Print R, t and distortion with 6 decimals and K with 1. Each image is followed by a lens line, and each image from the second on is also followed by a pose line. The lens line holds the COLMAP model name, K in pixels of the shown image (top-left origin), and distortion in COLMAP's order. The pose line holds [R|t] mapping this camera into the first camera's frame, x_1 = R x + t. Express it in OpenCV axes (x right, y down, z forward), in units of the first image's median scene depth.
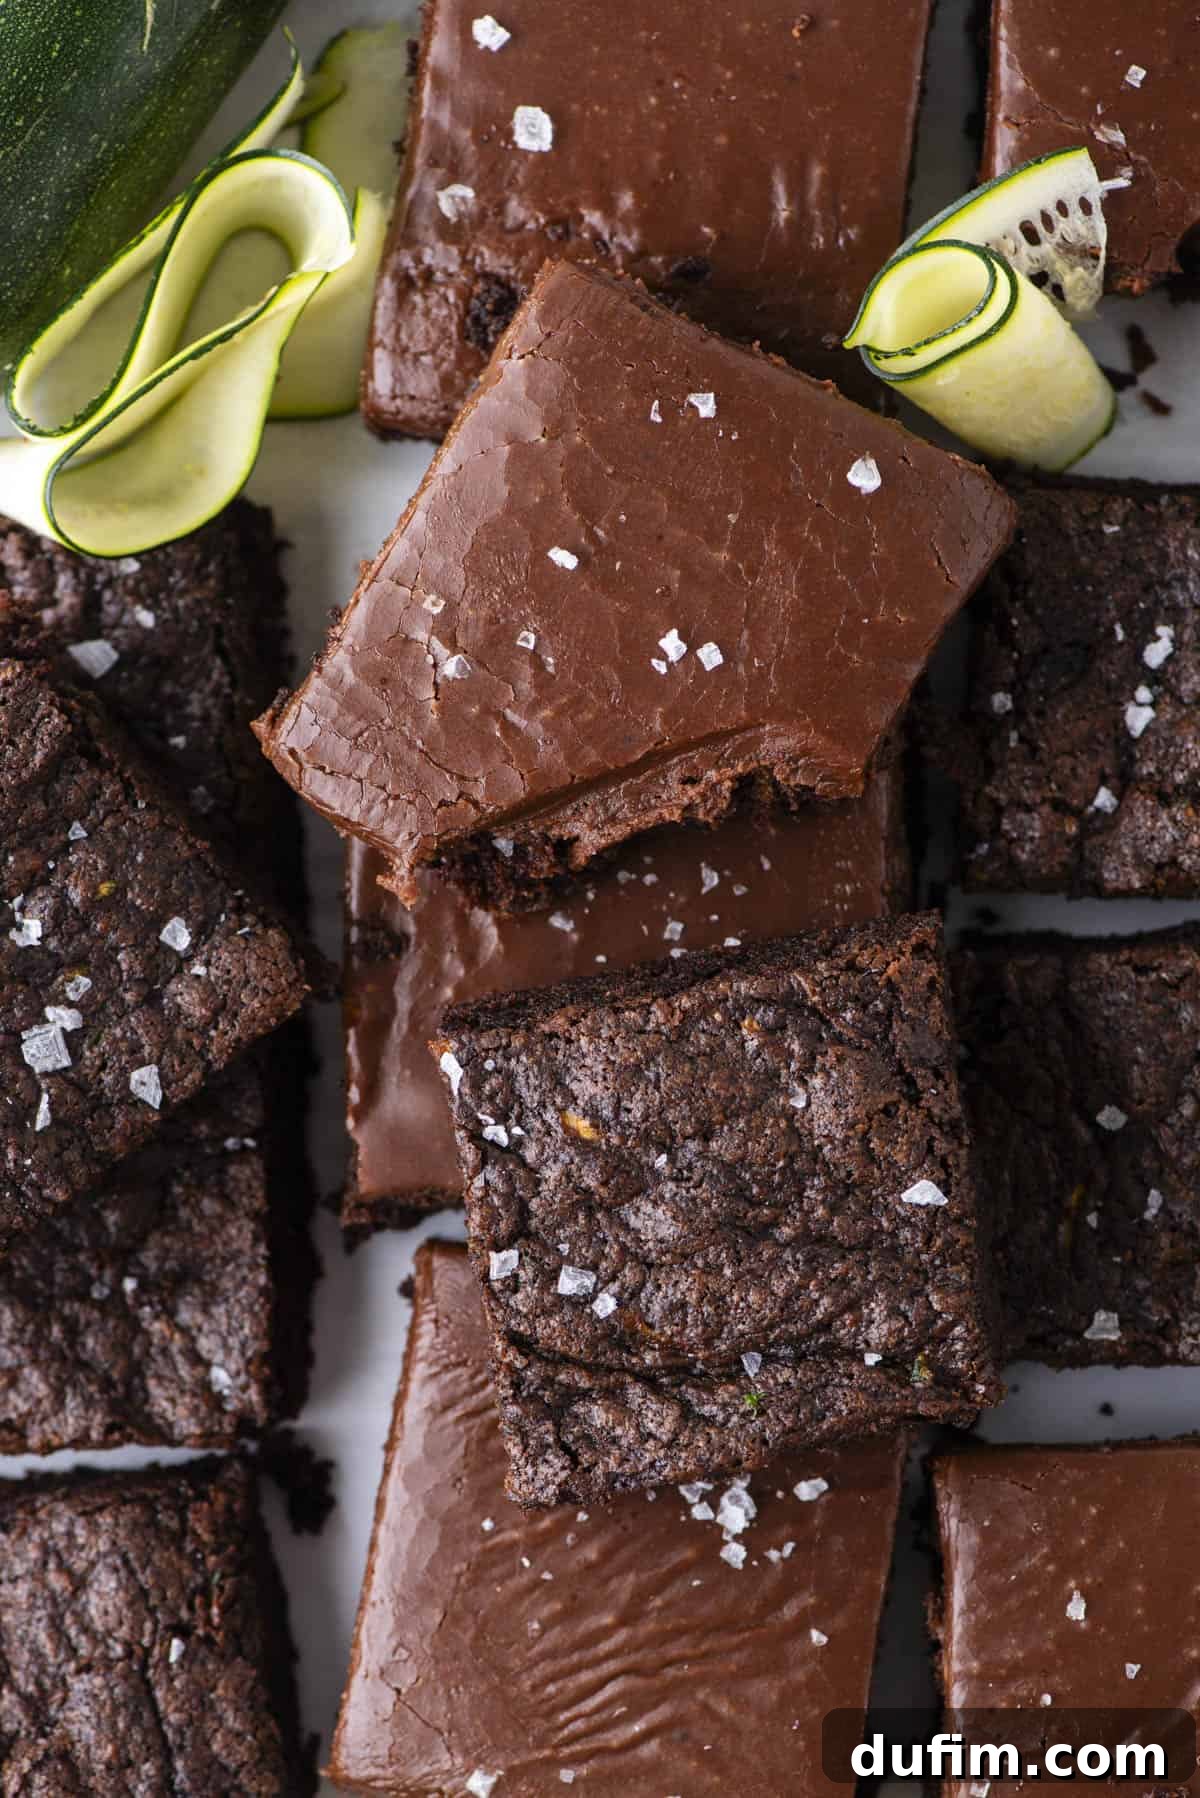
lens RADIAL K [[5411.3, 0, 581.5], [0, 5411.3, 881.6], [0, 0, 1]] dist [-0.335699, 0.000000]
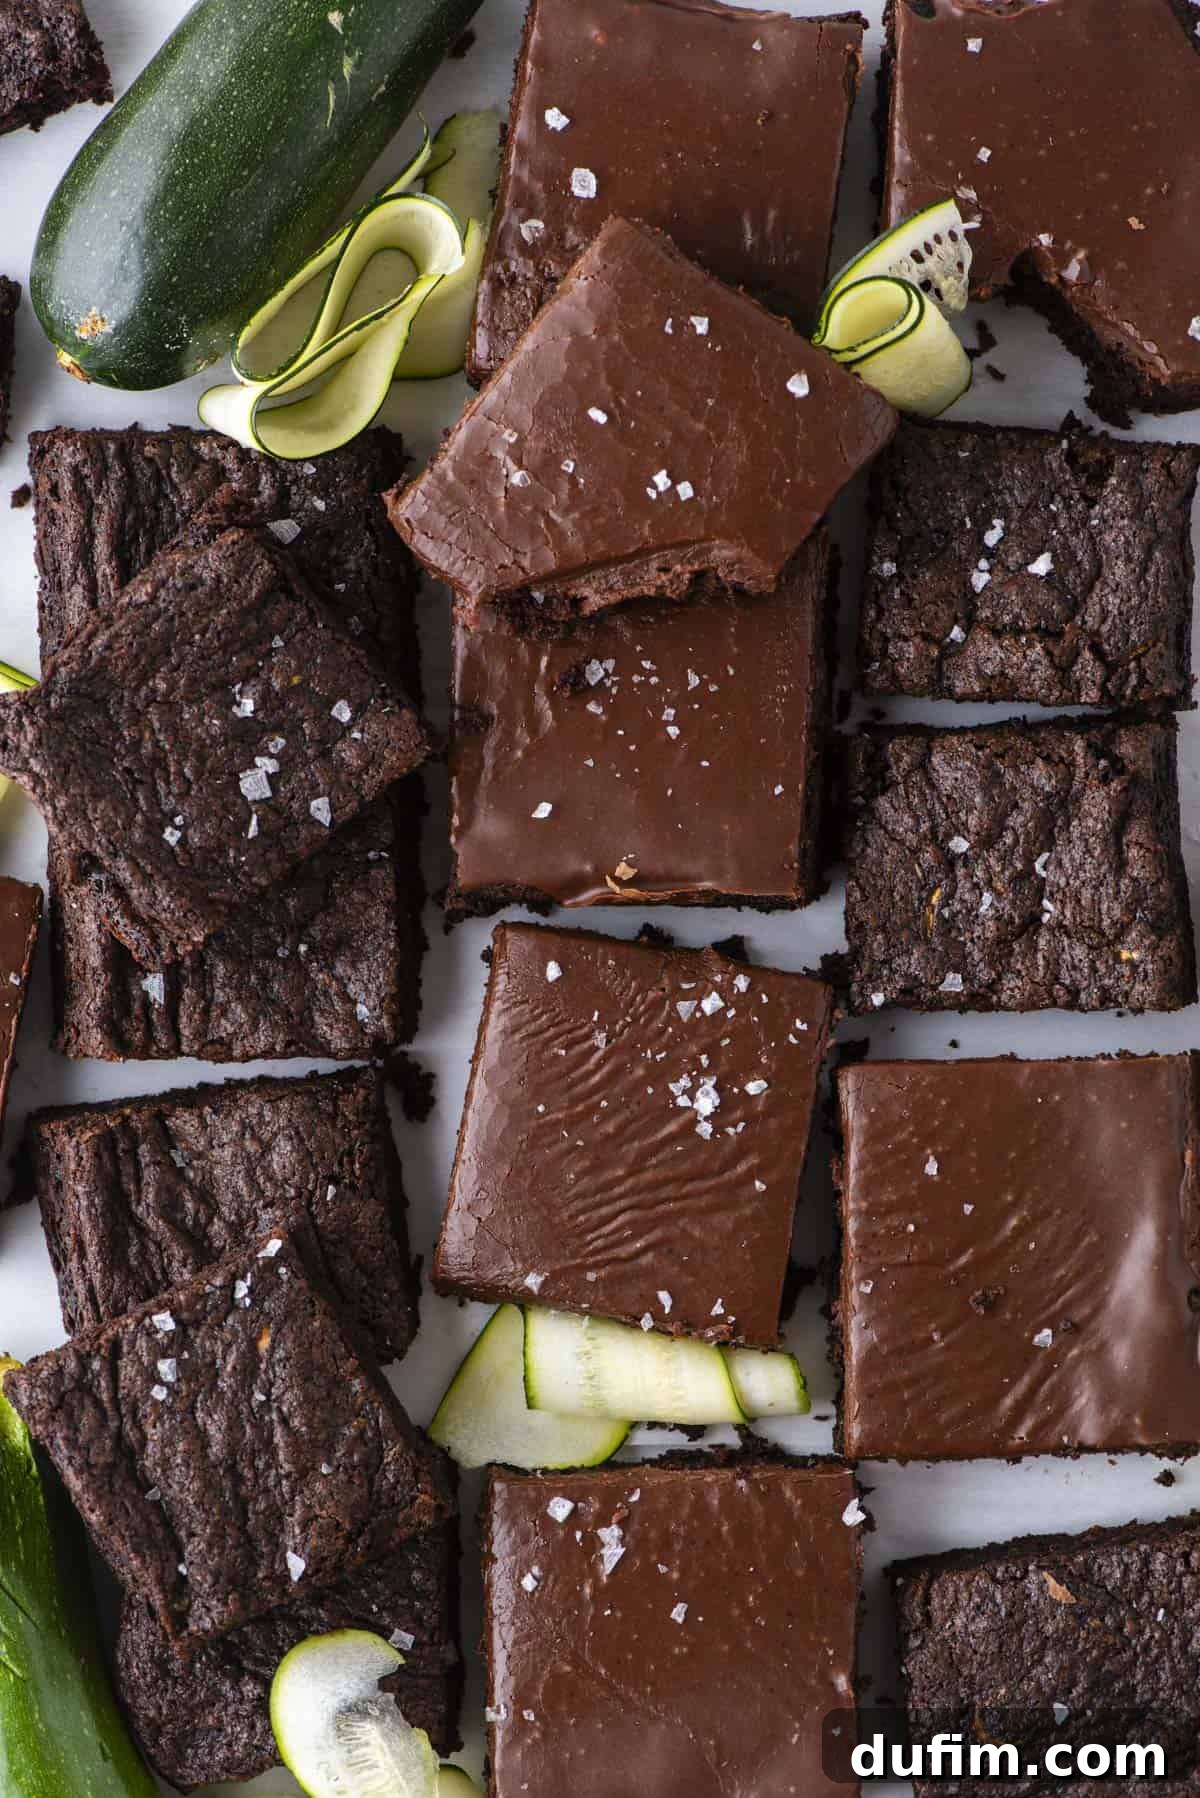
lens RADIAL K [[5411.3, 0, 614.0], [0, 5411.3, 909.9], [0, 0, 1]] dist [-0.335699, 0.000000]
pose [[0.999641, 0.013988, 0.022869, -0.032171], [-0.014095, 0.999891, 0.004496, 0.056676], [-0.022803, -0.004816, 0.999728, -0.507424]]
